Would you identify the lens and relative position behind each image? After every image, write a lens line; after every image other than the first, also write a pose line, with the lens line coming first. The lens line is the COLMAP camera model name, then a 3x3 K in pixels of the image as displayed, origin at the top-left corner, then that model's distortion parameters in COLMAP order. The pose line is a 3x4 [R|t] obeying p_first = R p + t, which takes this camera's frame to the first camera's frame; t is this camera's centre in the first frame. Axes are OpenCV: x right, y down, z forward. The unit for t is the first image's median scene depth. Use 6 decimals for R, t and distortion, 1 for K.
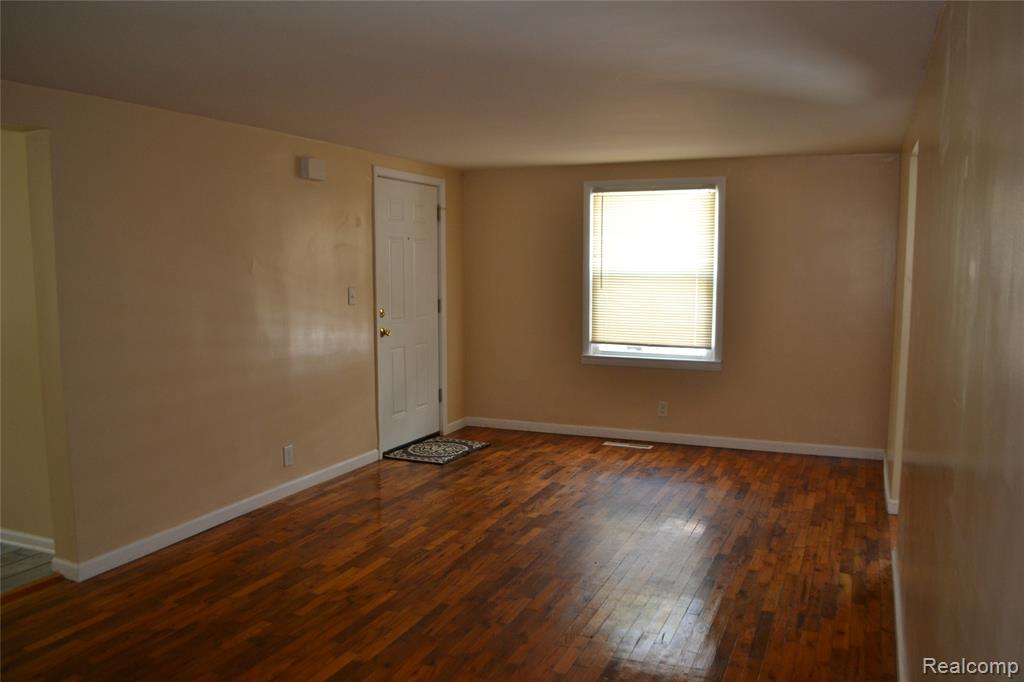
lens RADIAL K [[818.3, 0, 512.8], [0, 818.3, 341.5], [0, 0, 1]] dist [-0.077150, -0.004129]
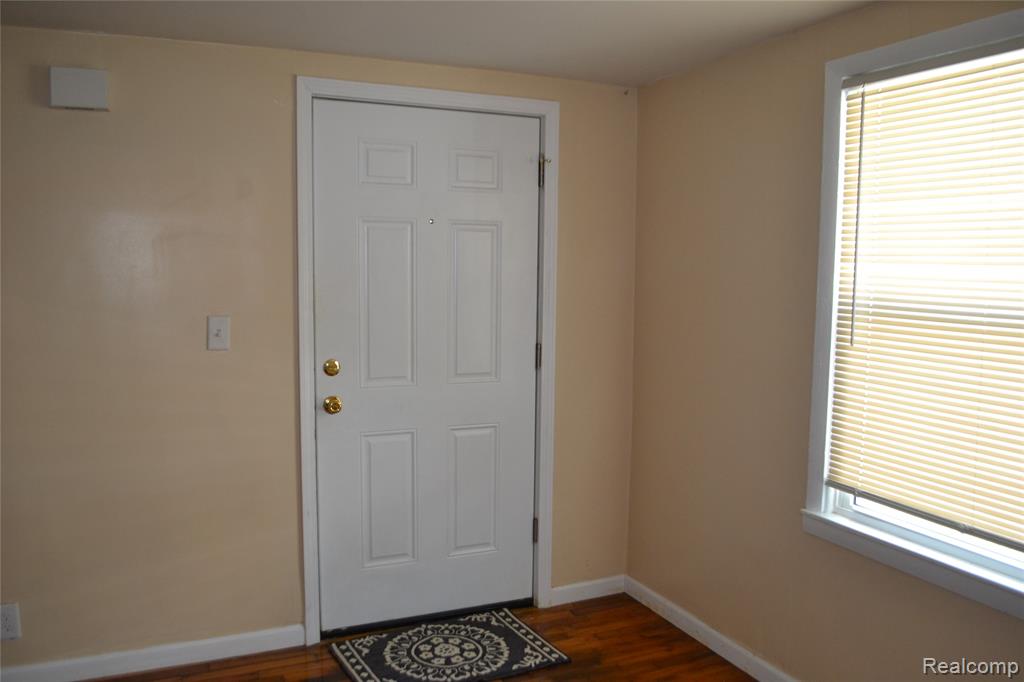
lens RADIAL K [[818.3, 0, 509.1], [0, 818.3, 342.1], [0, 0, 1]] dist [-0.077150, -0.004129]
pose [[0.738949, 0.072934, -0.669802, 0.238333], [-0.074977, 0.996851, 0.025829, -0.064907], [0.669577, 0.031134, 0.742090, 0.627265]]
